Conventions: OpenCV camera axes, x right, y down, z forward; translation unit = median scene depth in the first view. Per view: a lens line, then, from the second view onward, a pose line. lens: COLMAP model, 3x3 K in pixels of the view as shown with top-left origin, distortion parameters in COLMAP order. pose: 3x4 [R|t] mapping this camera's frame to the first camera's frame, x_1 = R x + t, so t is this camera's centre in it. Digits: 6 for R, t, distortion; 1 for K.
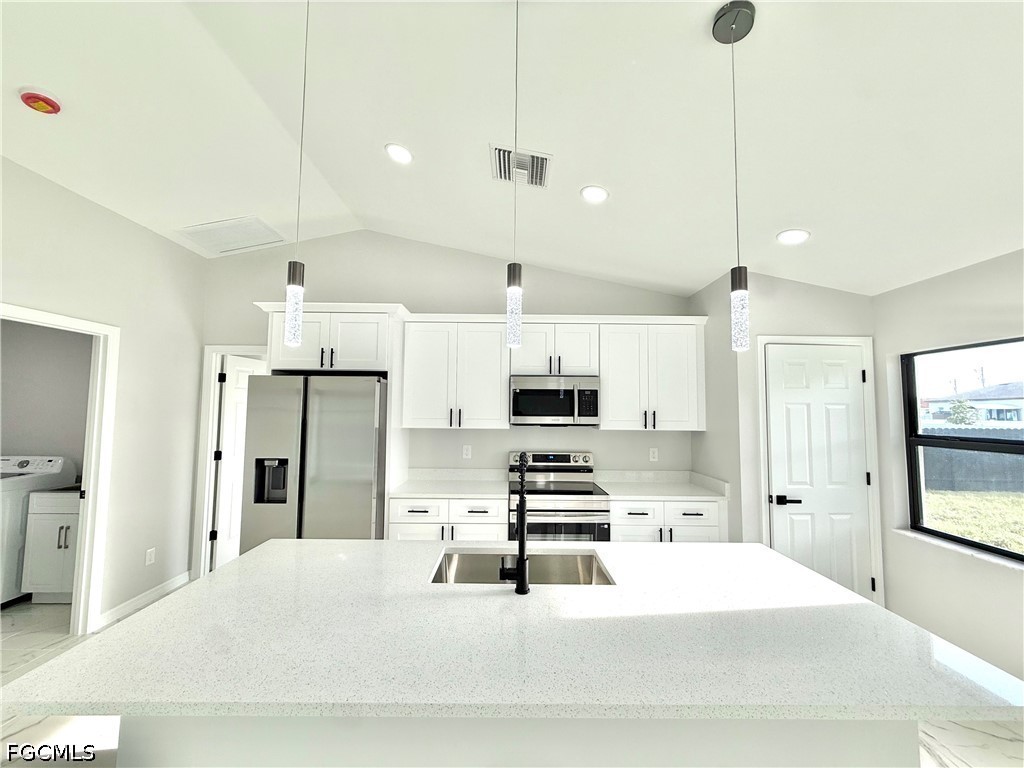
lens RADIAL K [[407.8, 0, 509.6], [0, 407.8, 383.4], [0, 0, 1]] dist [-0.000172, -0.000177]
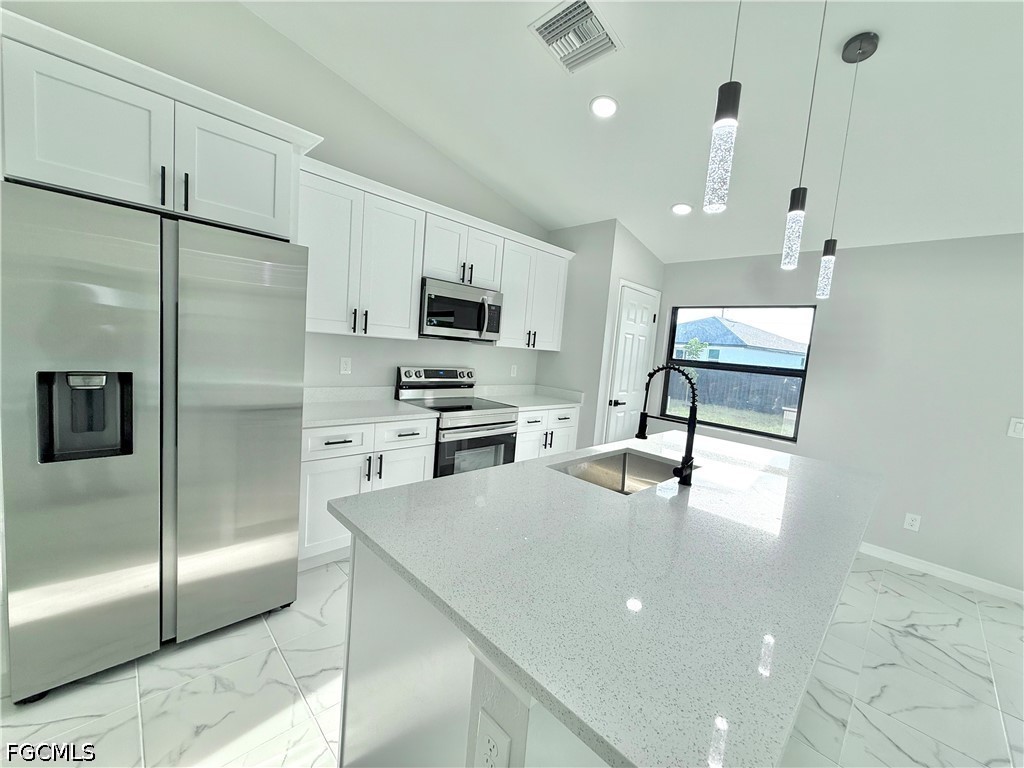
lens RADIAL K [[407.8, 0, 509.6], [0, 407.8, 383.4], [0, 0, 1]] dist [-0.000172, -0.000177]
pose [[0.715508, -0.015495, 0.698433, -0.516196], [-0.120719, 0.981972, 0.145456, 0.058591], [-0.688096, -0.188389, 0.700738, 0.272425]]
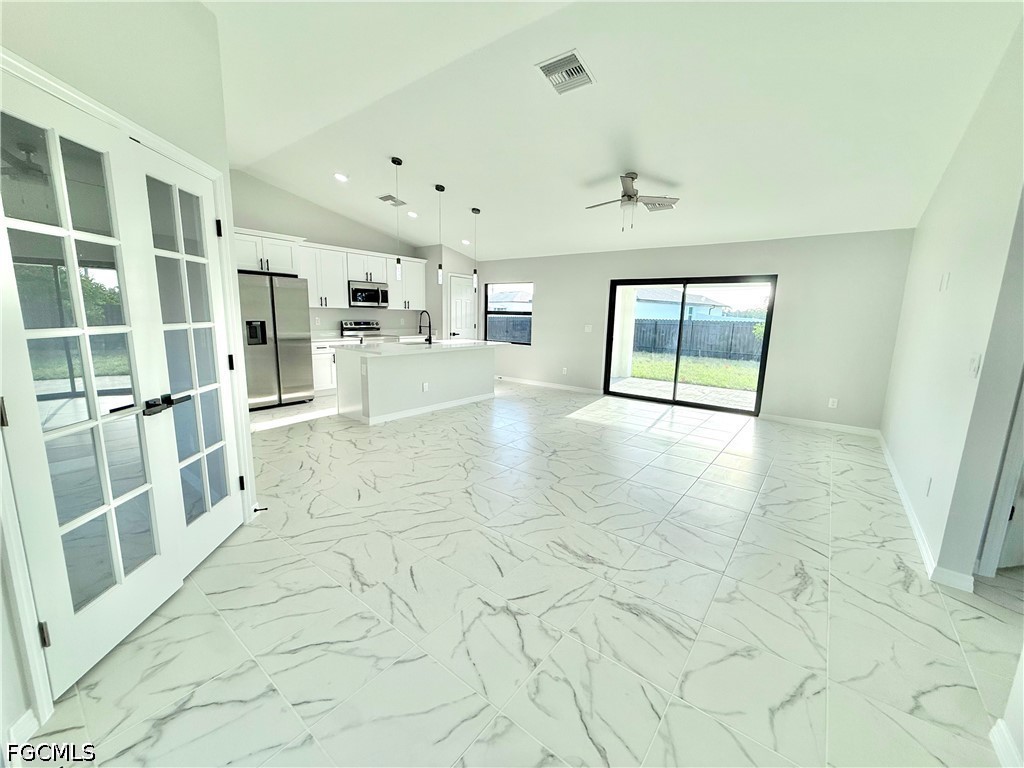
lens RADIAL K [[407.8, 0, 509.6], [0, 407.8, 383.4], [0, 0, 1]] dist [-0.000172, -0.000177]
pose [[0.617604, -0.128579, 0.775907, -1.232560], [-0.069506, 0.973763, 0.216691, -0.018594], [-0.783412, -0.187760, 0.592463, -0.962097]]
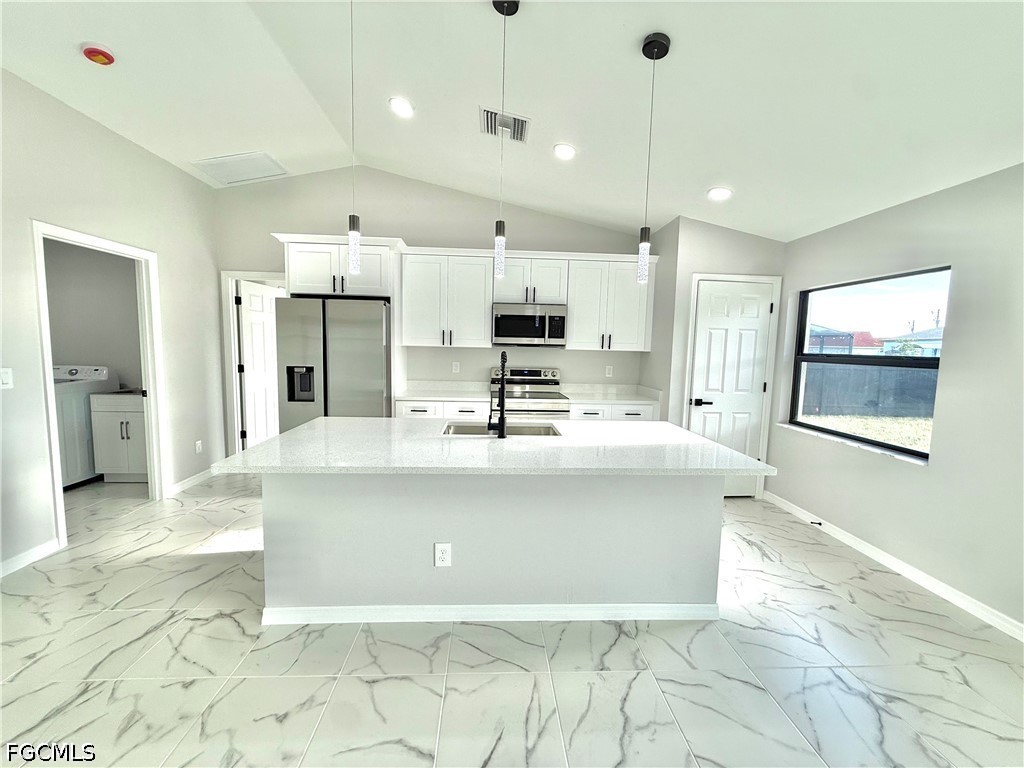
lens RADIAL K [[407.8, 0, 509.6], [0, 407.8, 383.4], [0, 0, 1]] dist [-0.000172, -0.000177]
pose [[0.998594, 0.009263, 0.052190, -0.010900], [-0.017437, 0.987218, 0.158419, 0.025860], [-0.050056, -0.159107, 0.985992, -0.239683]]
